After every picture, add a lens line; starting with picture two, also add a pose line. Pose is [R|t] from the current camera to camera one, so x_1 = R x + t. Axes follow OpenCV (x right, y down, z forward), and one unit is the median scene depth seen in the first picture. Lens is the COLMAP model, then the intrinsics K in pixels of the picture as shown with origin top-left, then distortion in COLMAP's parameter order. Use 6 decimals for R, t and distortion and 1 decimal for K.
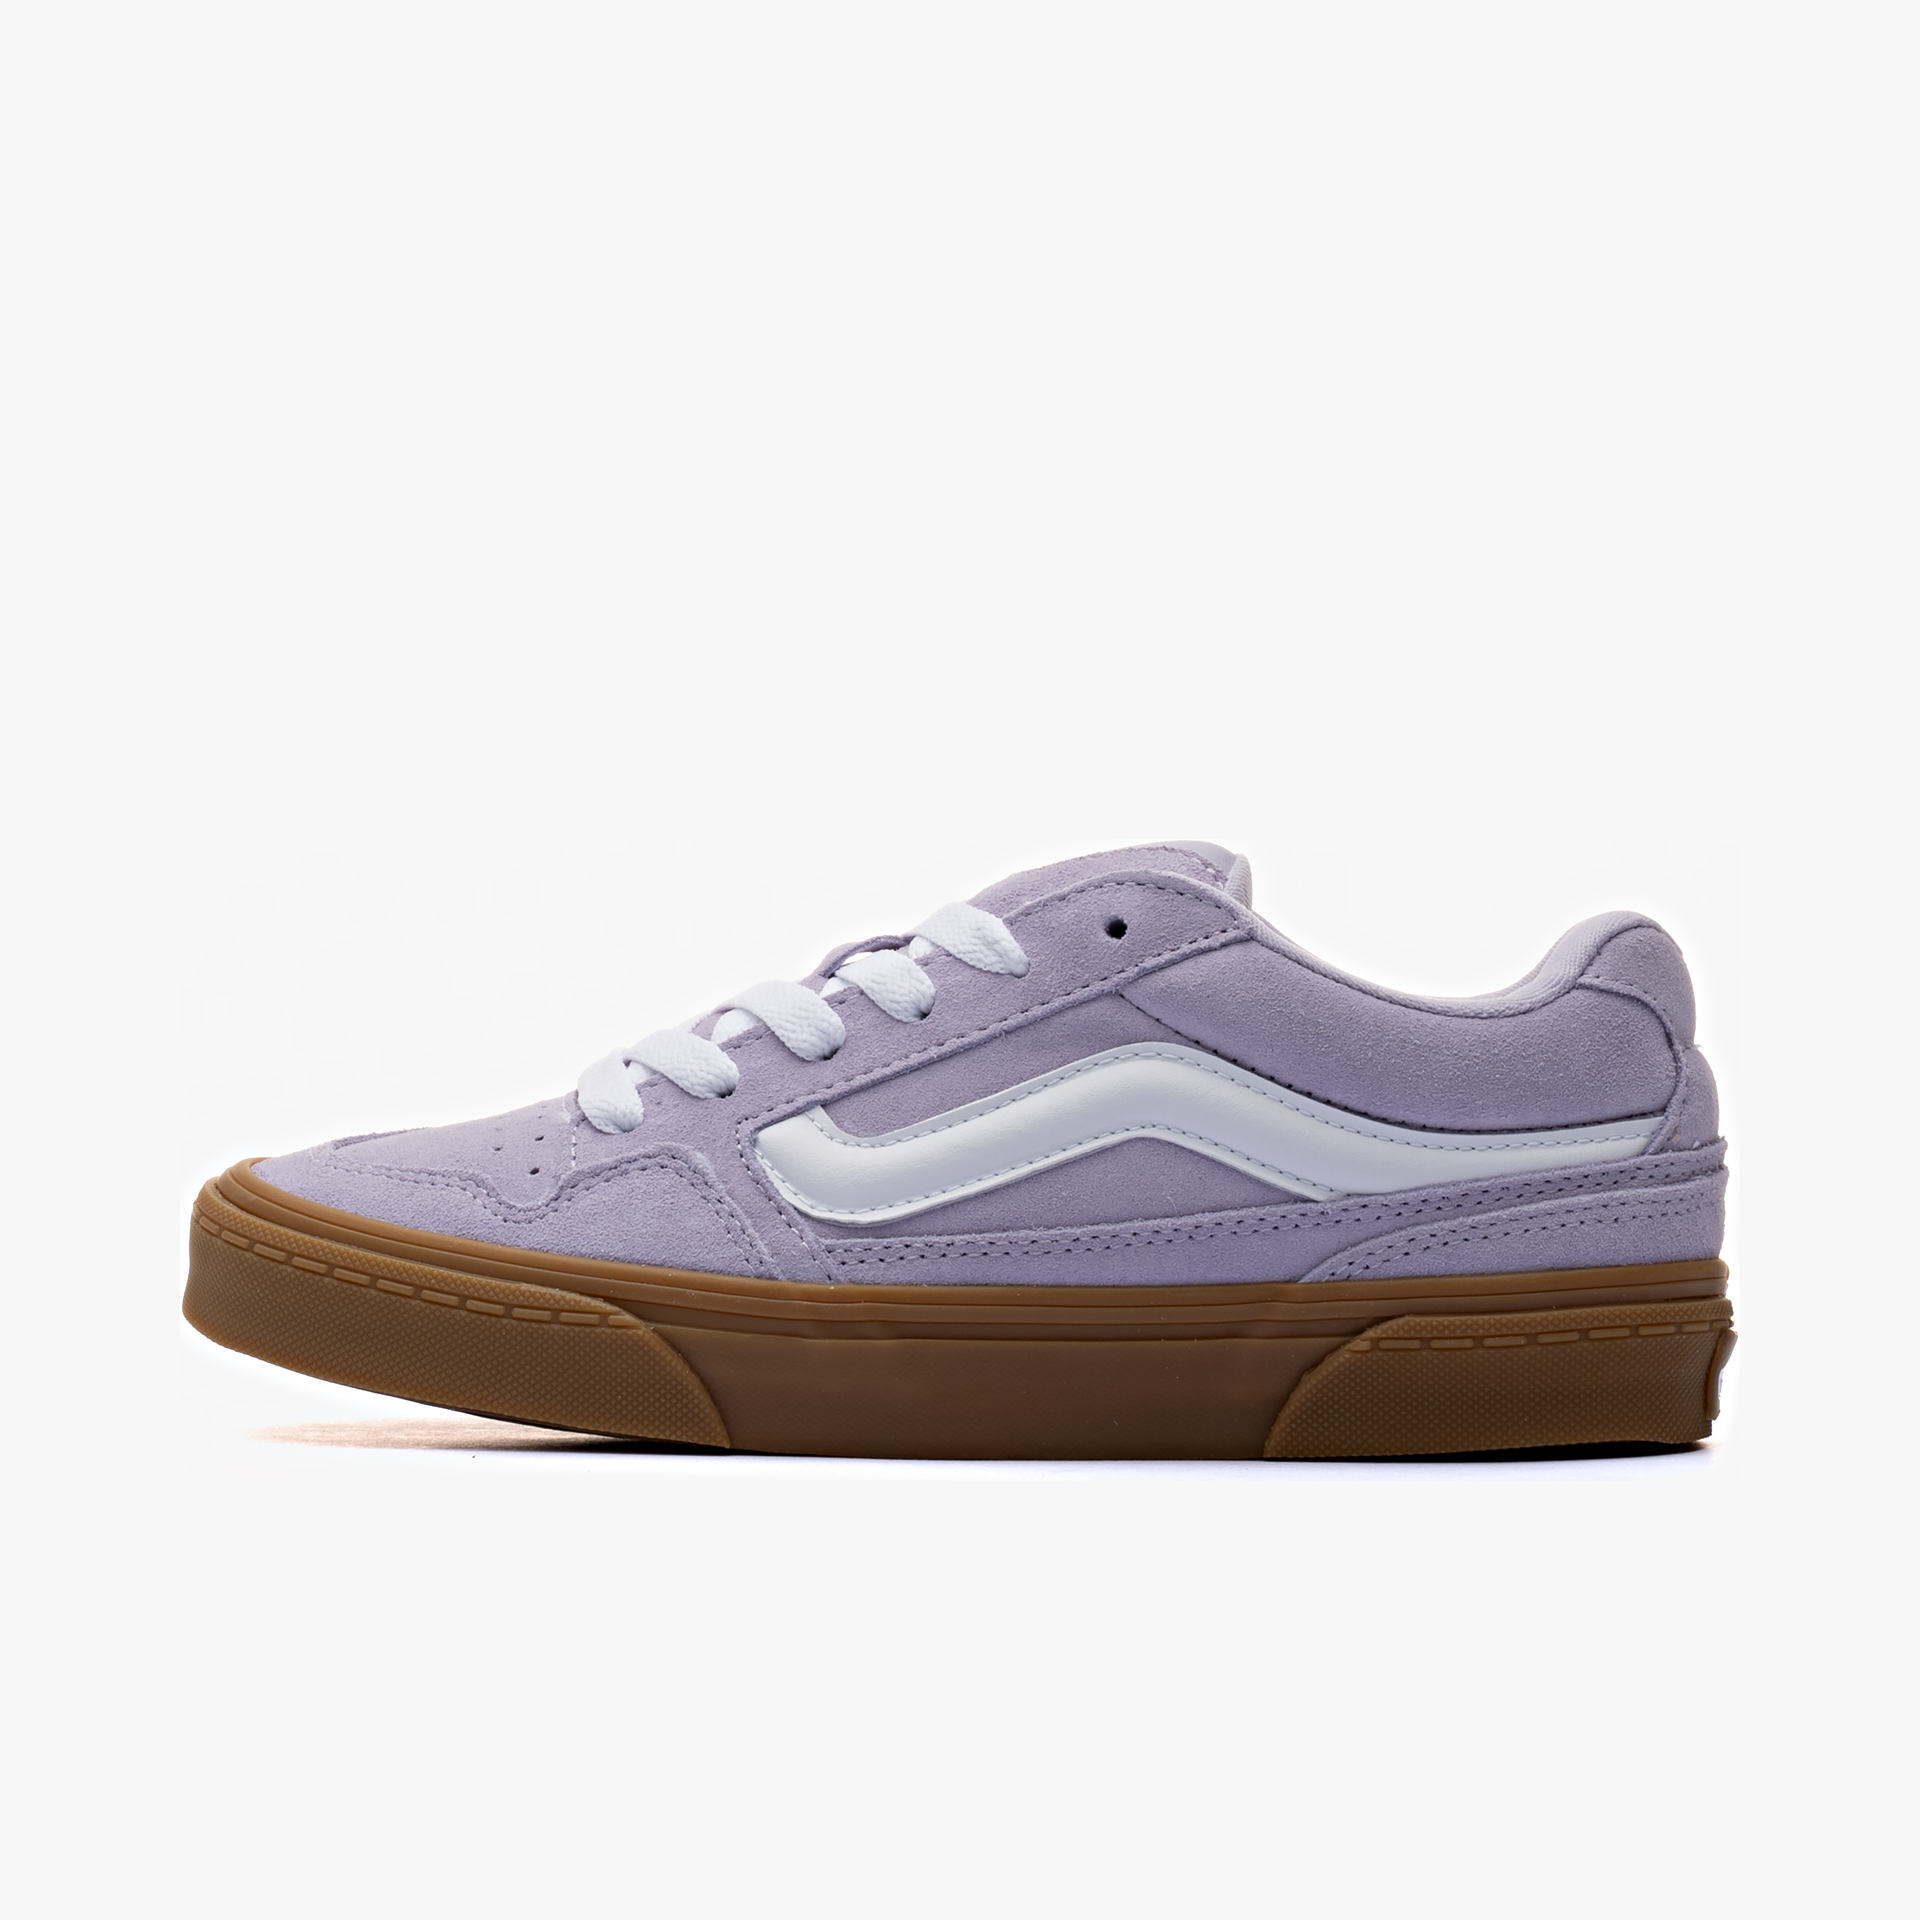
lens RADIAL K [[5288.0, 0, 960.2], [0, 5288.0, 959.7], [0, 0, 1]] dist [-0.055380, 0.000000]
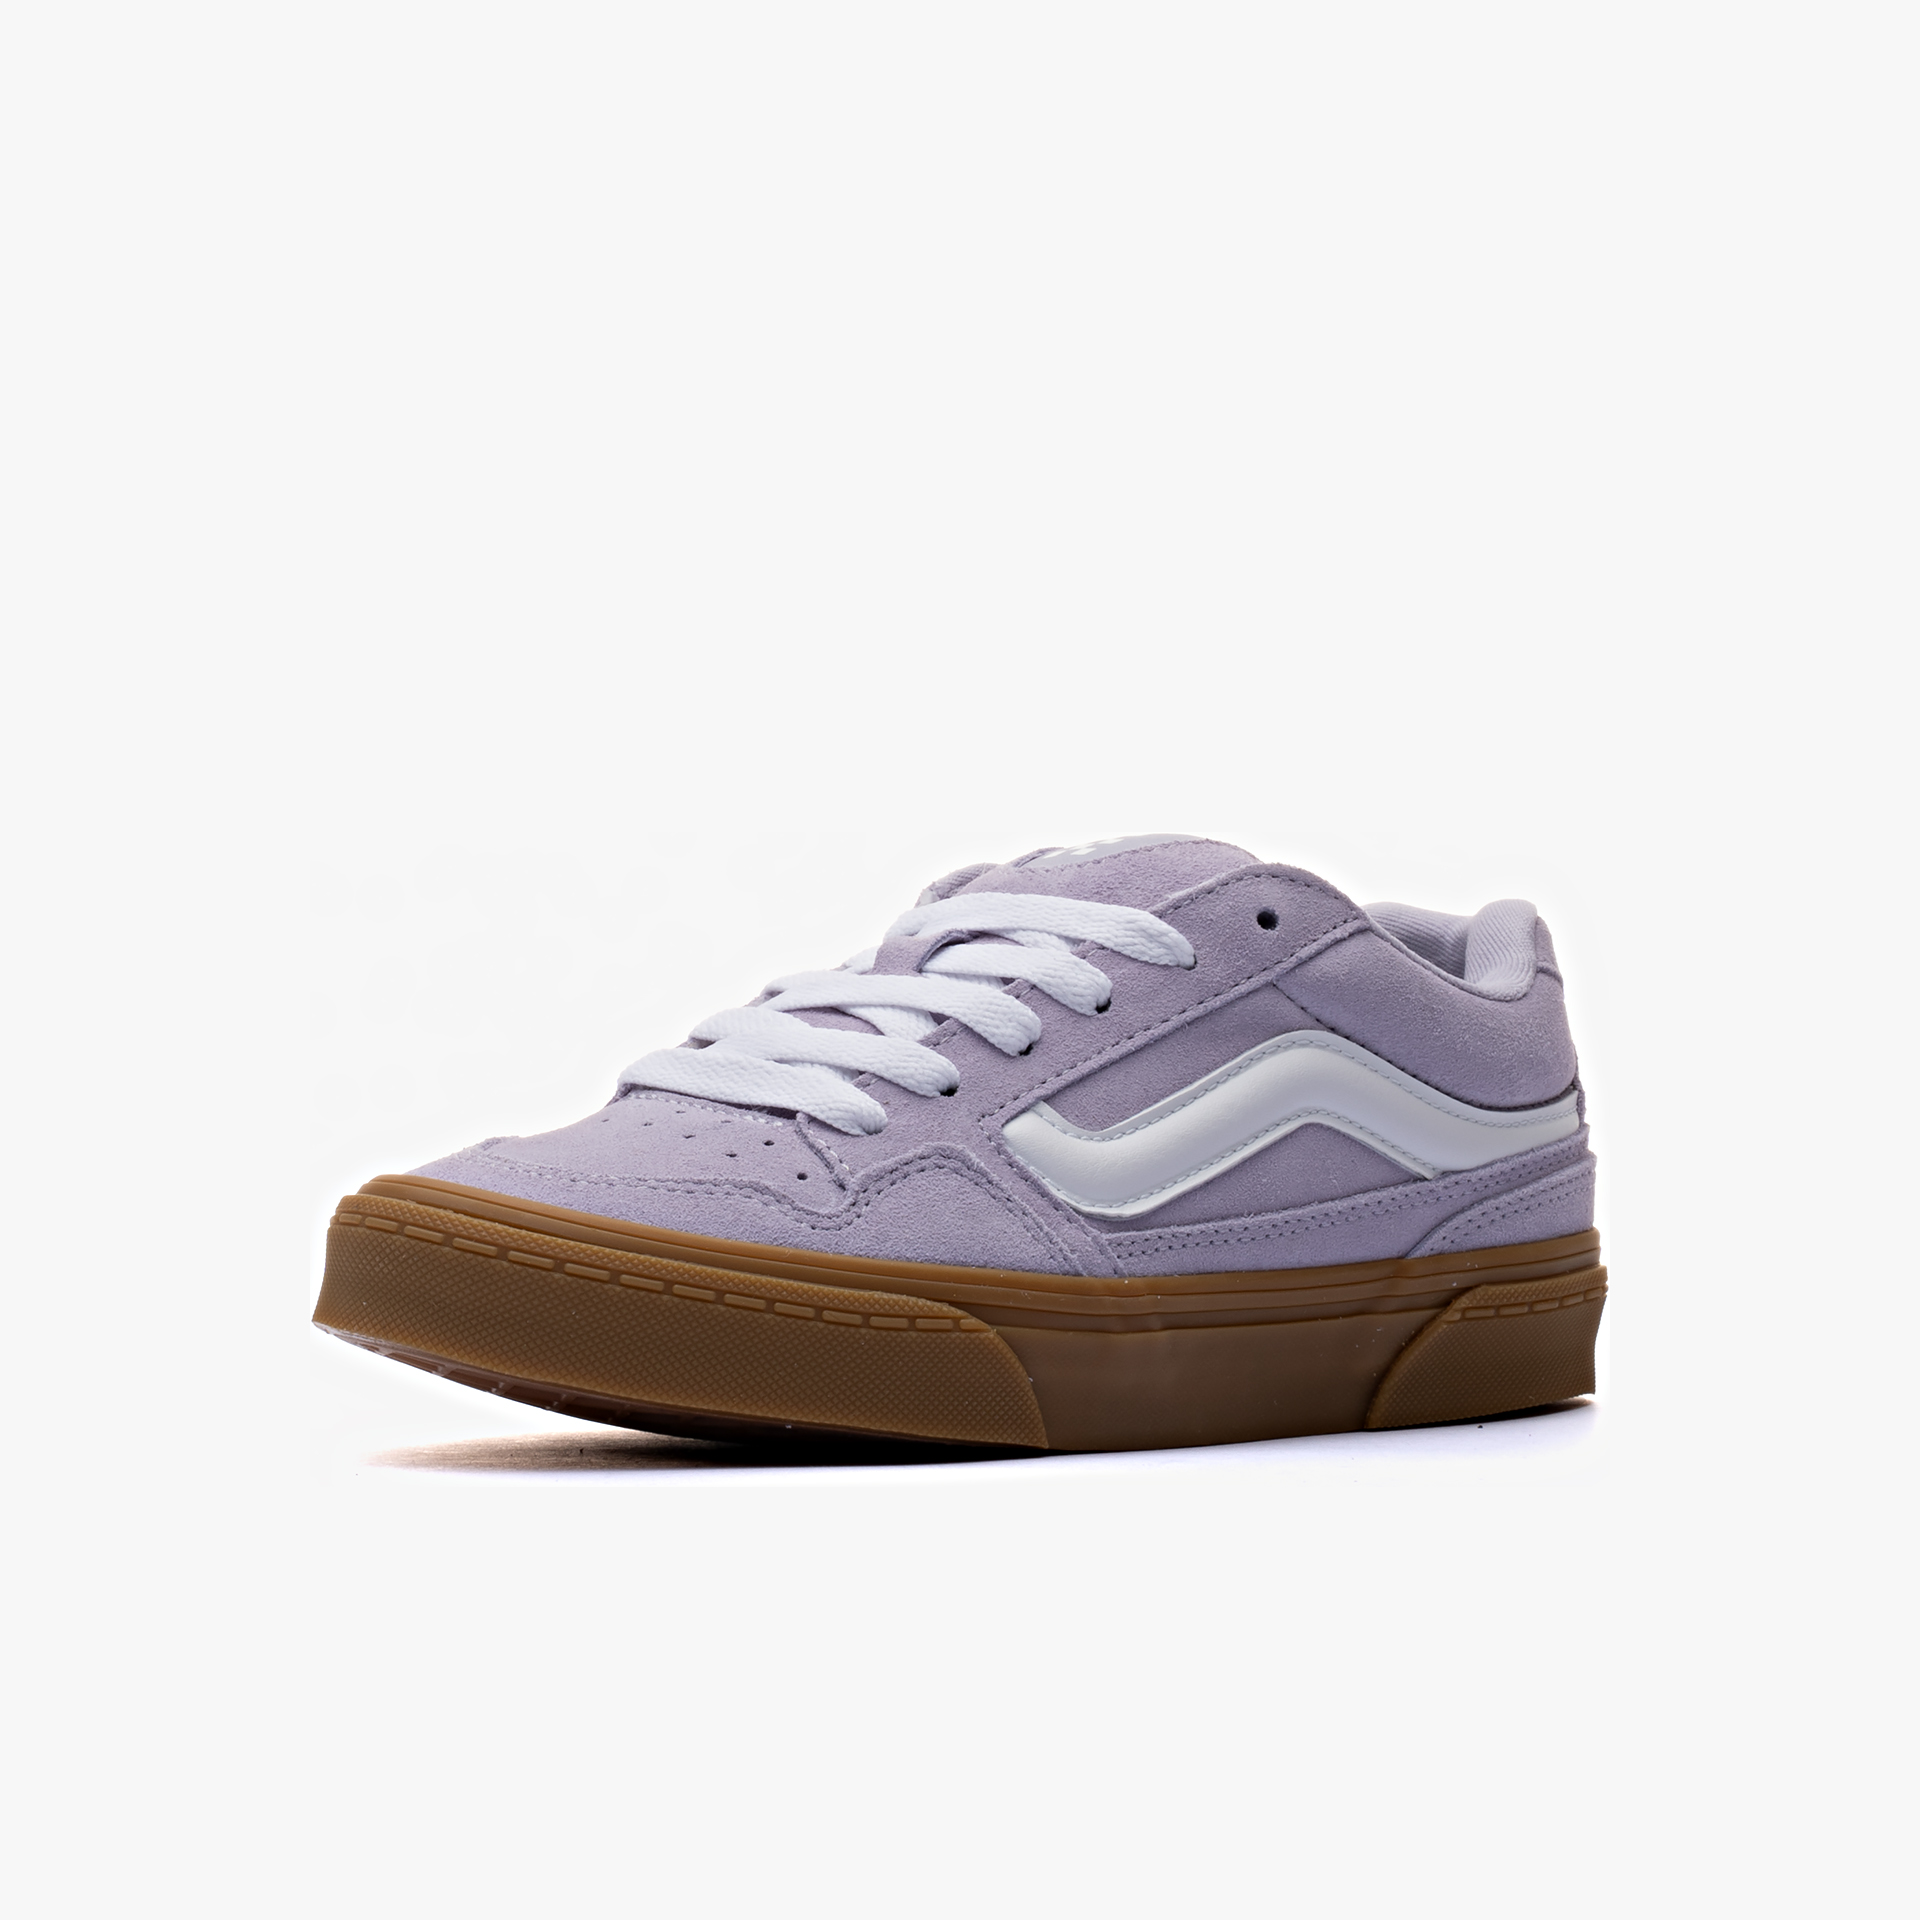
lens RADIAL K [[5288.0, 0, 959.3], [0, 5288.0, 958.3], [0, 0, 1]] dist [-0.055380, 0.000000]
pose [[0.875148, -0.014024, 0.483652, -0.520962], [0.010441, 0.999894, 0.010100, -0.009559], [-0.483742, -0.003789, 0.875202, 0.134195]]
